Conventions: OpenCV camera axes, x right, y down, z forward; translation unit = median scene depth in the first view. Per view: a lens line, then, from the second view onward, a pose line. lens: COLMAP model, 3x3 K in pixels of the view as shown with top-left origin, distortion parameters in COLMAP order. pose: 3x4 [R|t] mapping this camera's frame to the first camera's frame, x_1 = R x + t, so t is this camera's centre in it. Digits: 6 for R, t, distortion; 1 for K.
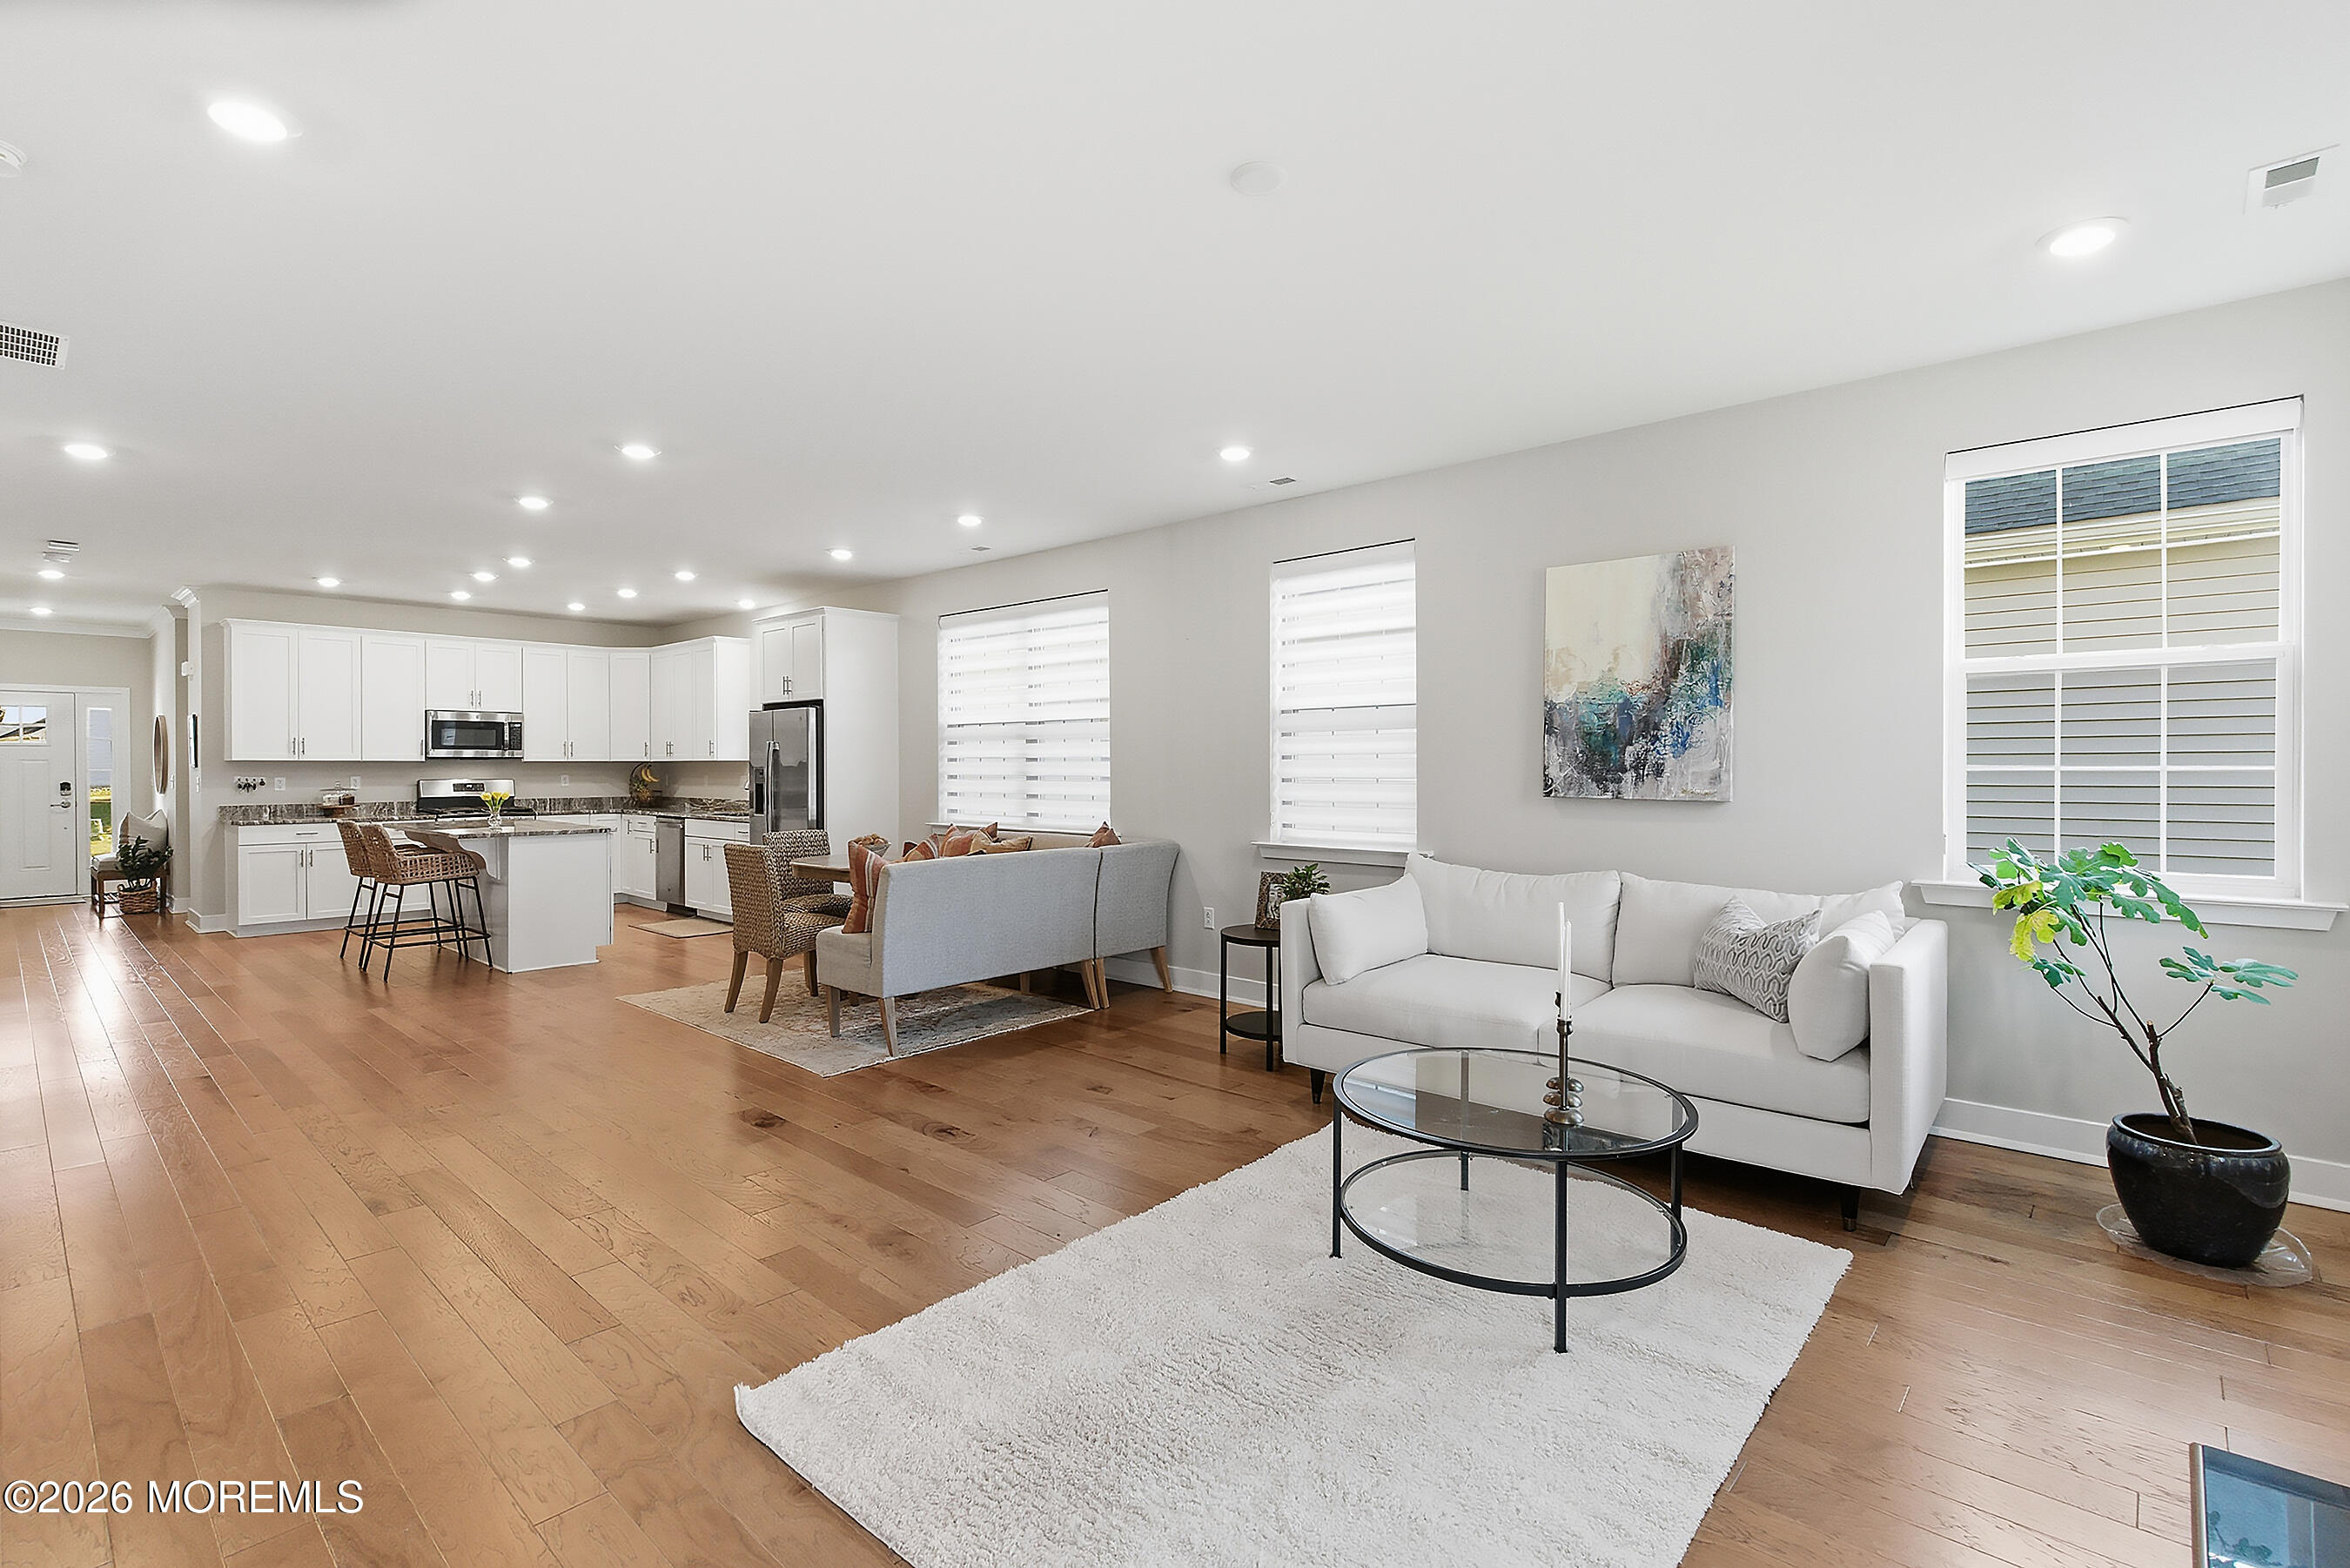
lens RADIAL K [[1068.2, 0, 1166.2], [0, 1068.2, 777.7], [0, 0, 1]] dist [-0.001222, -0.000348]
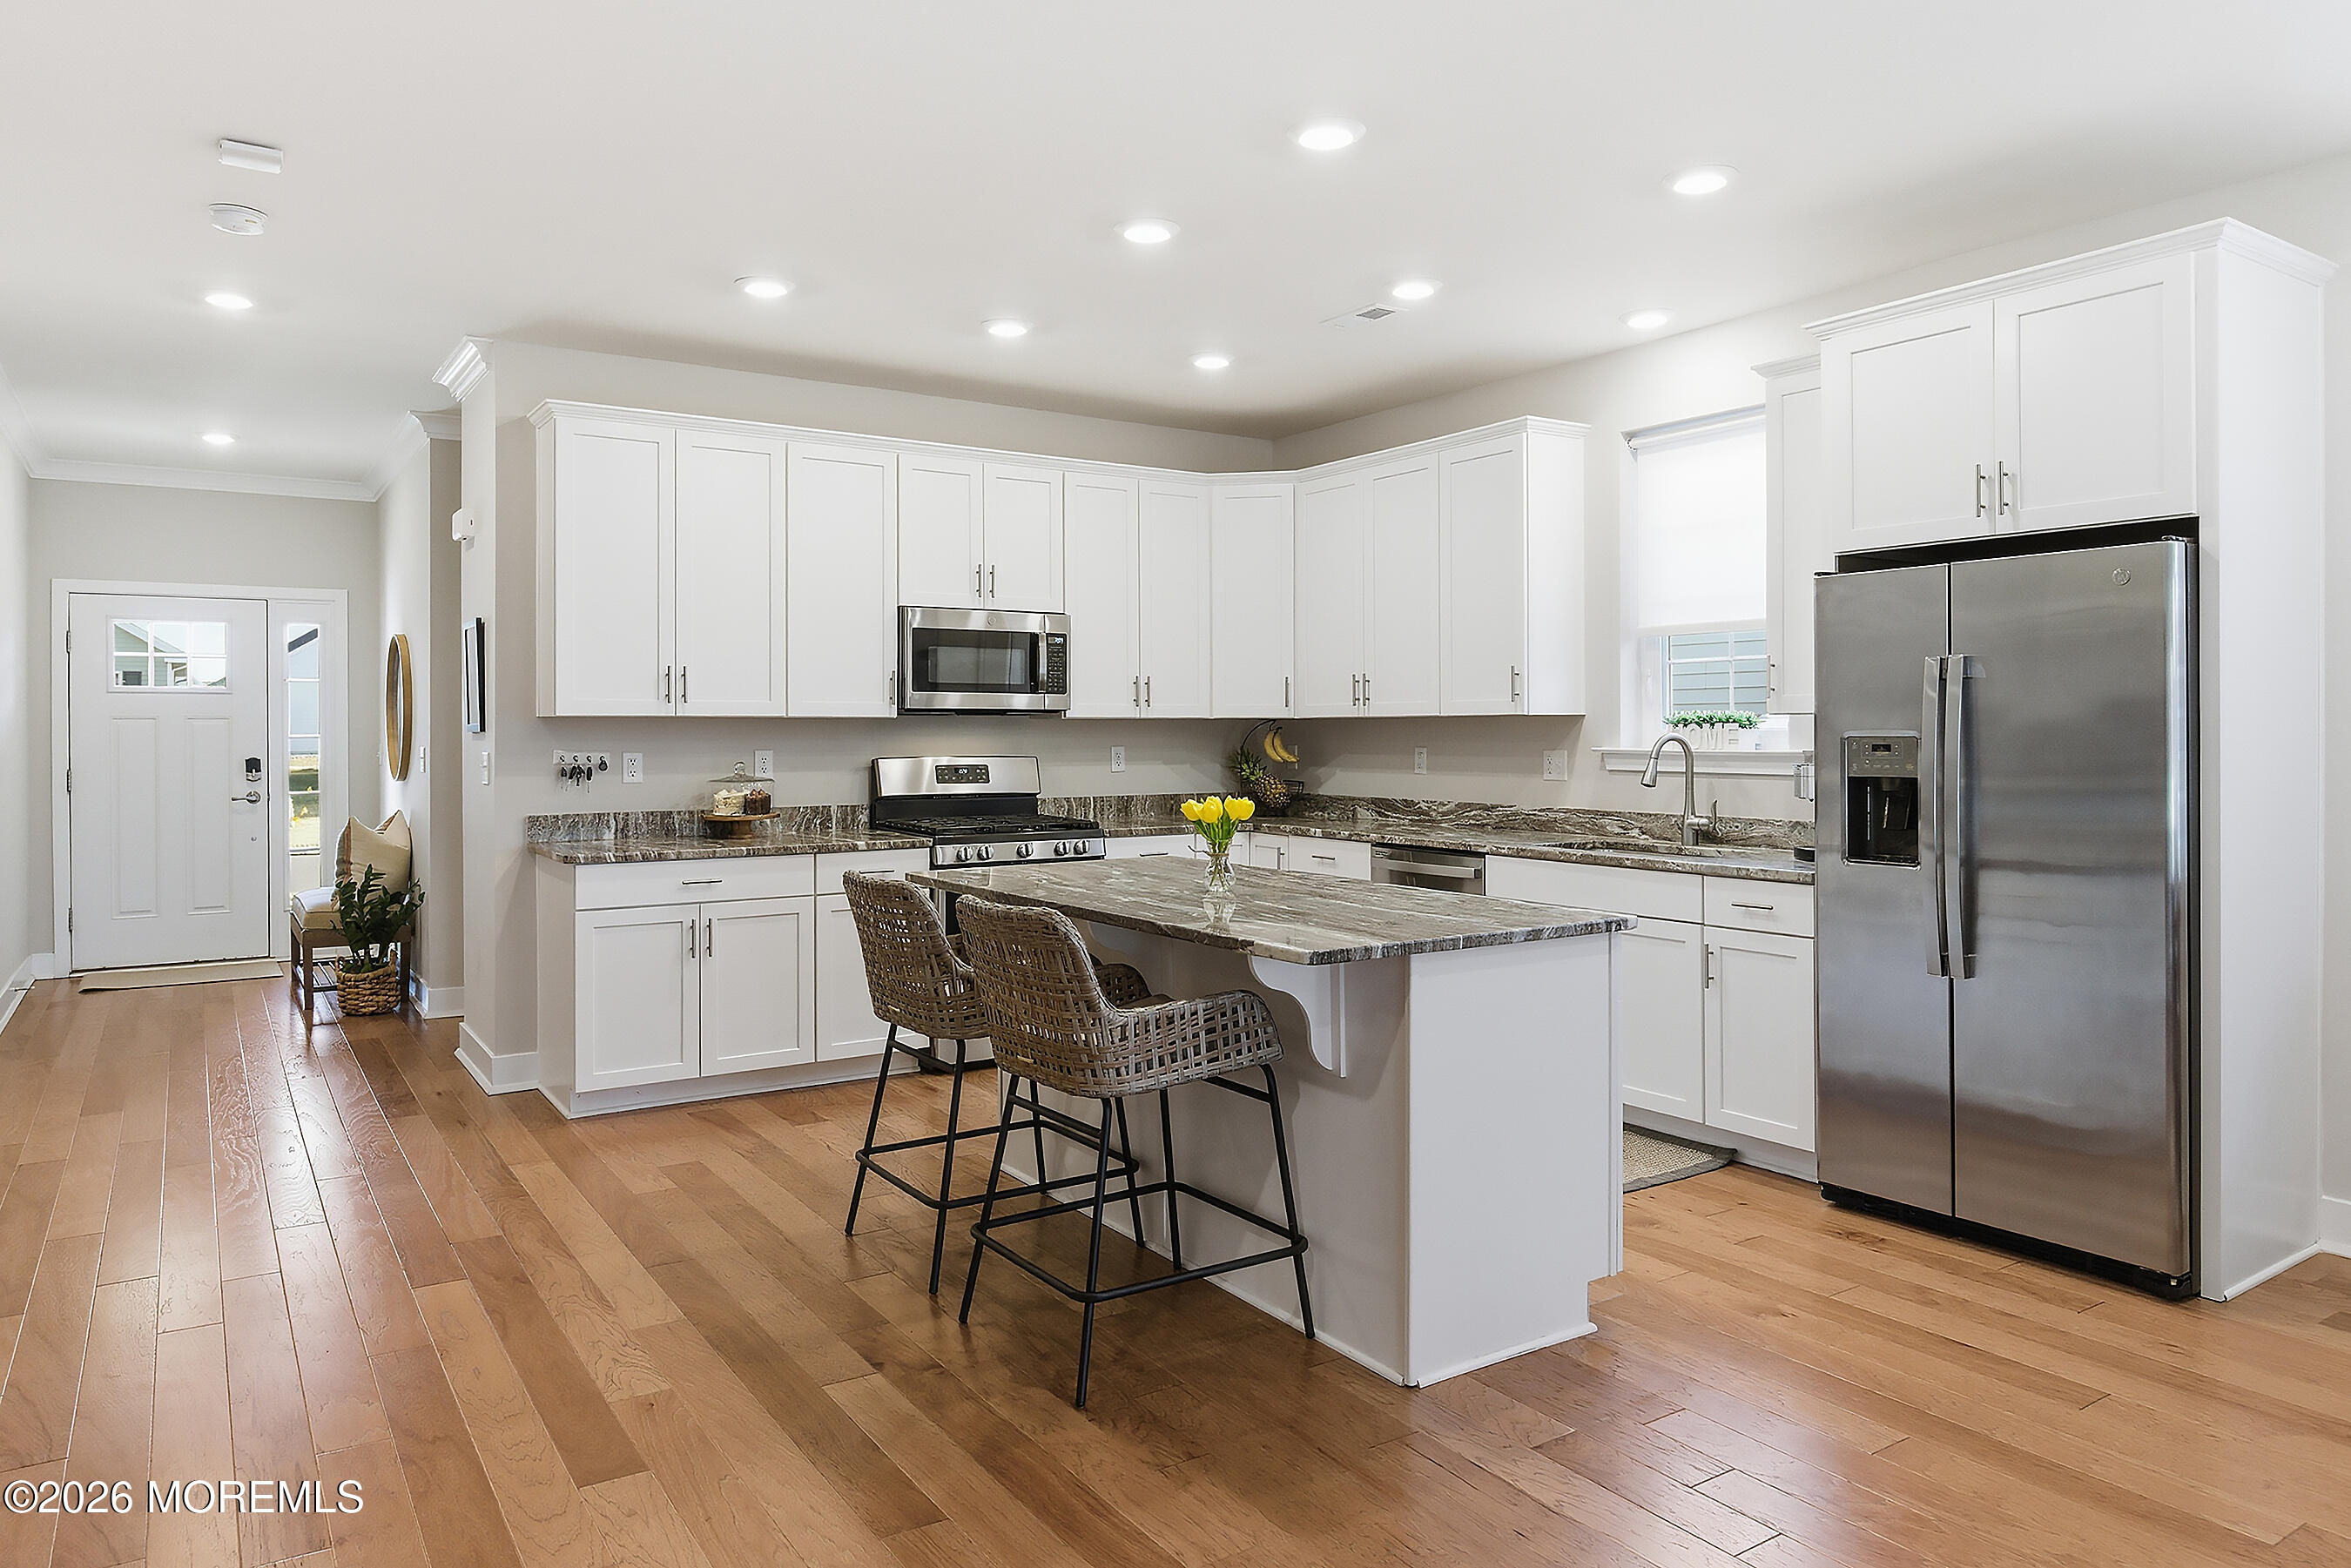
lens RADIAL K [[1492.9, 0, 1171.1], [0, 1492.9, 738.5], [0, 0, 1]] dist [-0.003172, -0.000160]
pose [[0.969087, 0.000216, -0.246720, -0.459589], [-0.001323, 0.999990, -0.004321, -0.004394], [0.246716, 0.004514, 0.969077, 0.445019]]
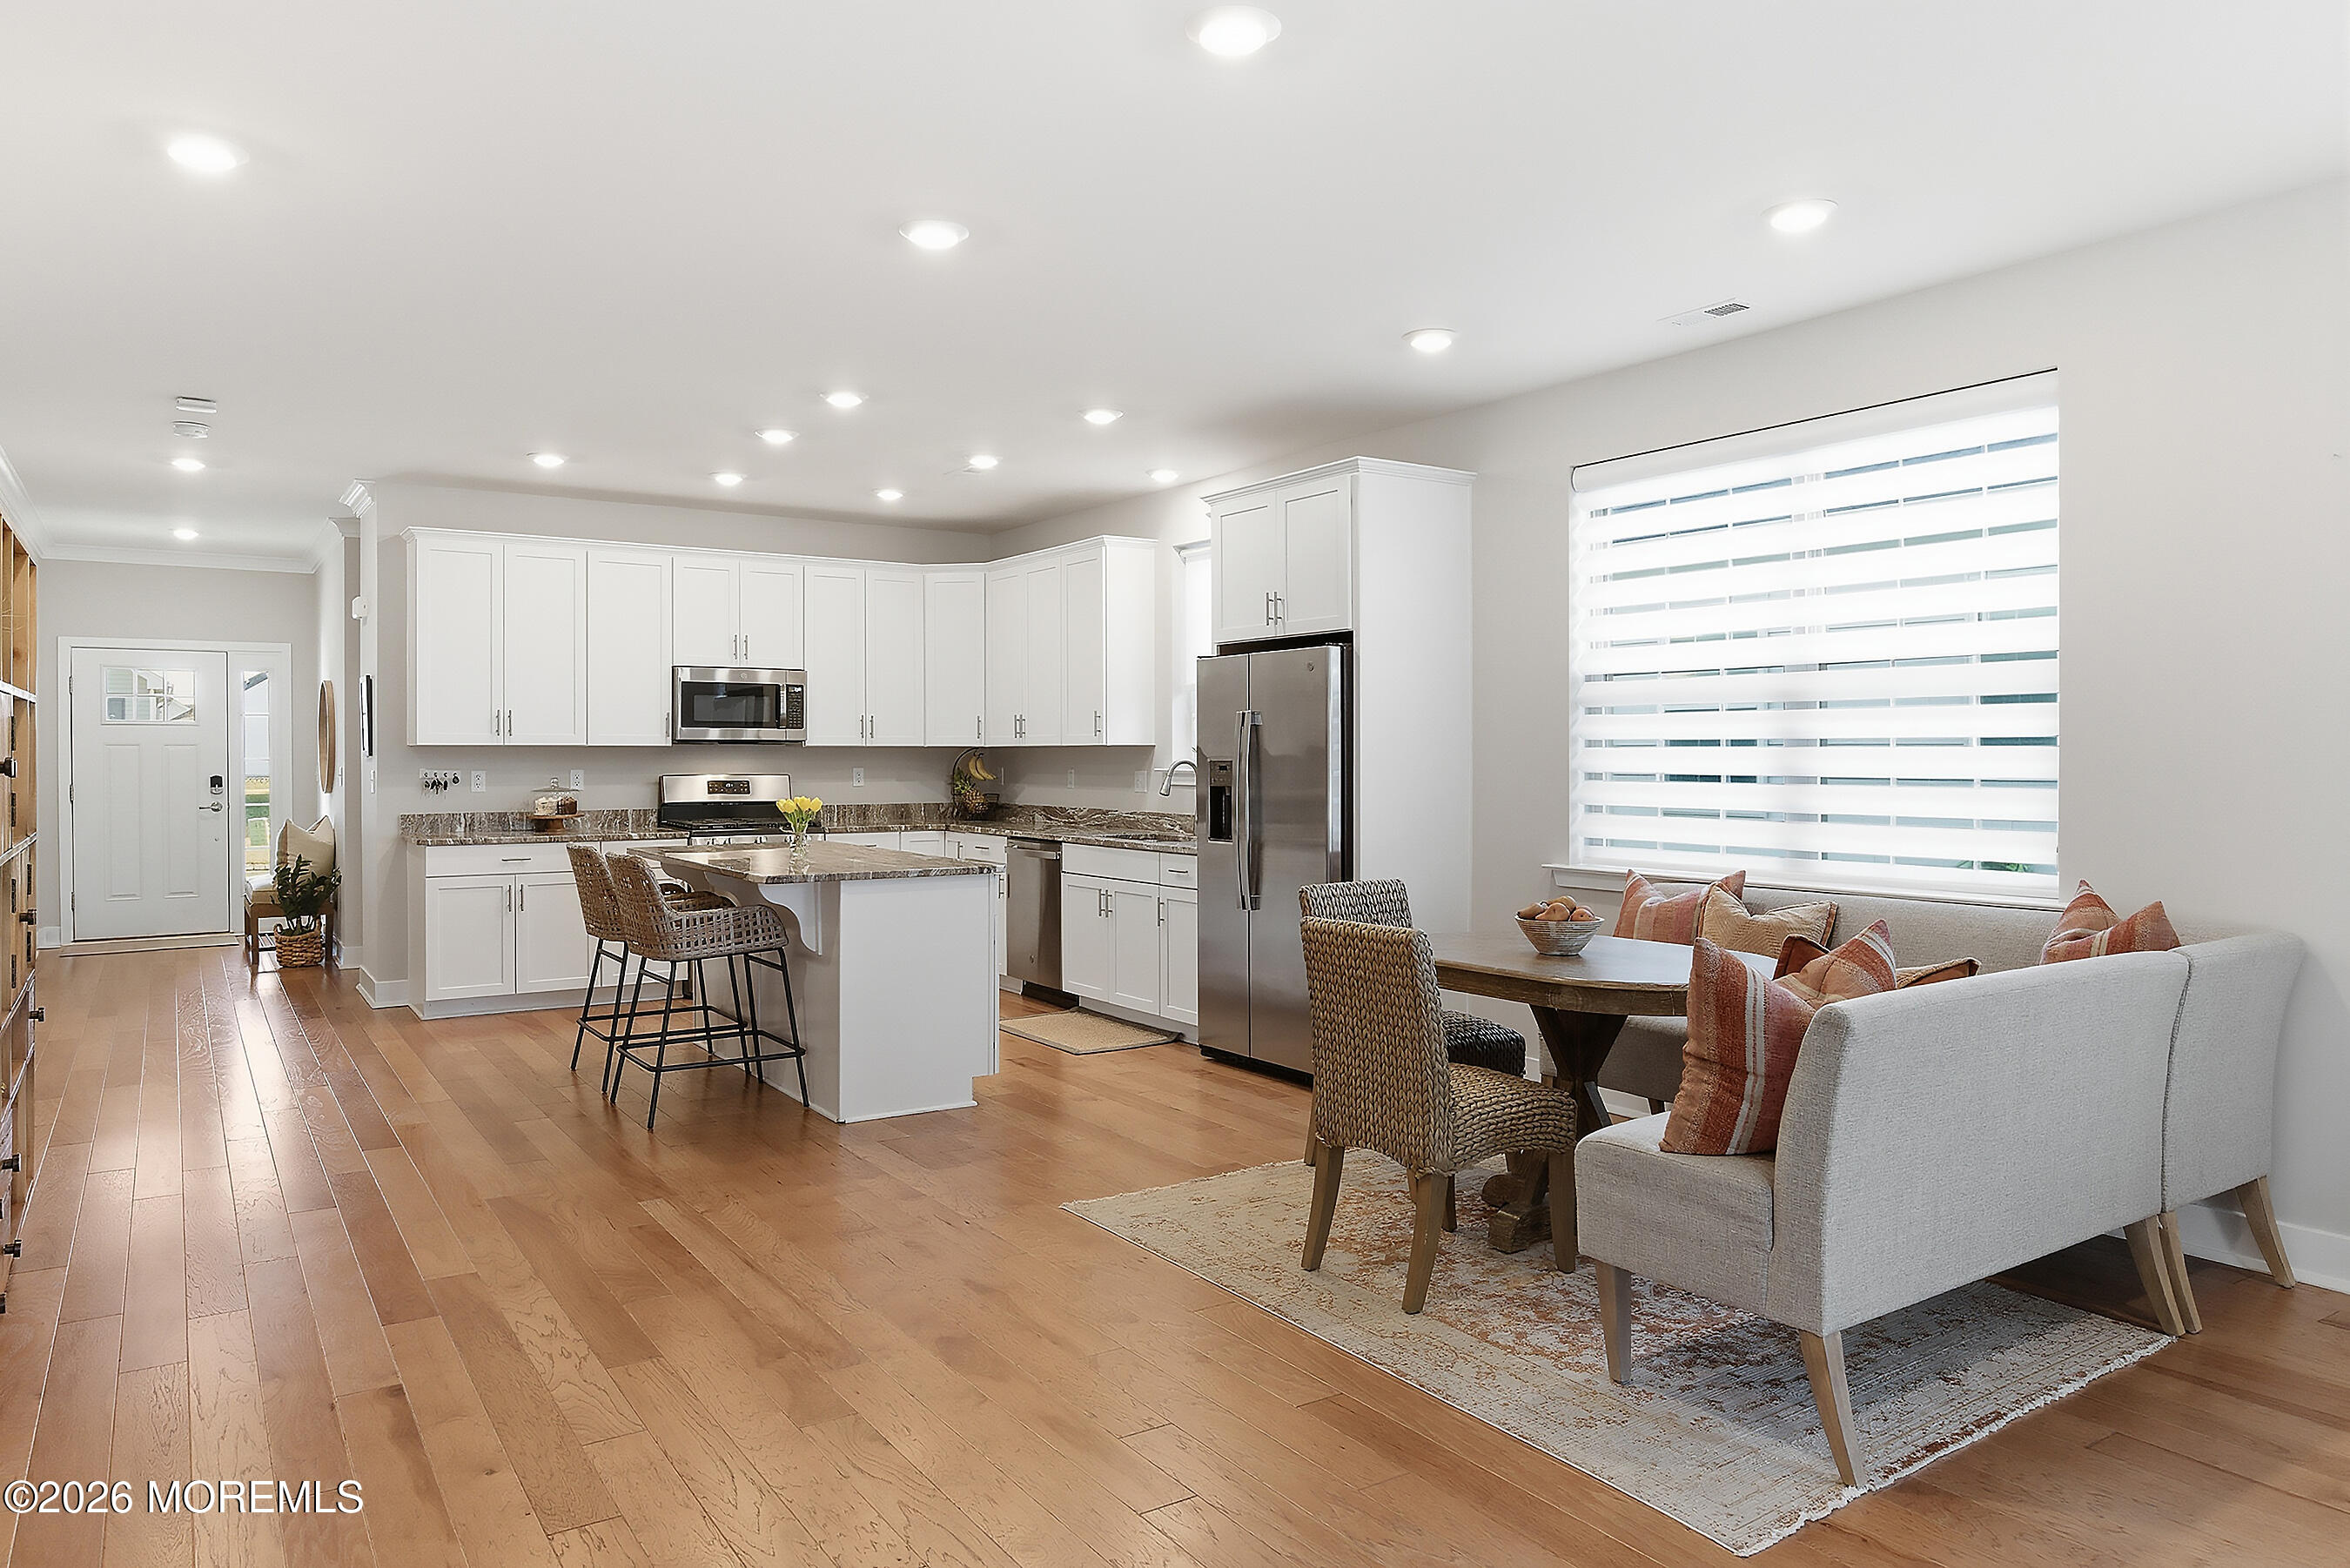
lens RADIAL K [[1505.3, 0, 1163.6], [0, 1505.3, 774.4], [0, 0, 1]] dist [-0.002723, 0.002309]
pose [[0.969078, 0.004140, -0.246719, -0.204257], [-0.003436, 0.999989, 0.003285, -0.003003], [0.246729, -0.002336, 0.969082, 0.219133]]
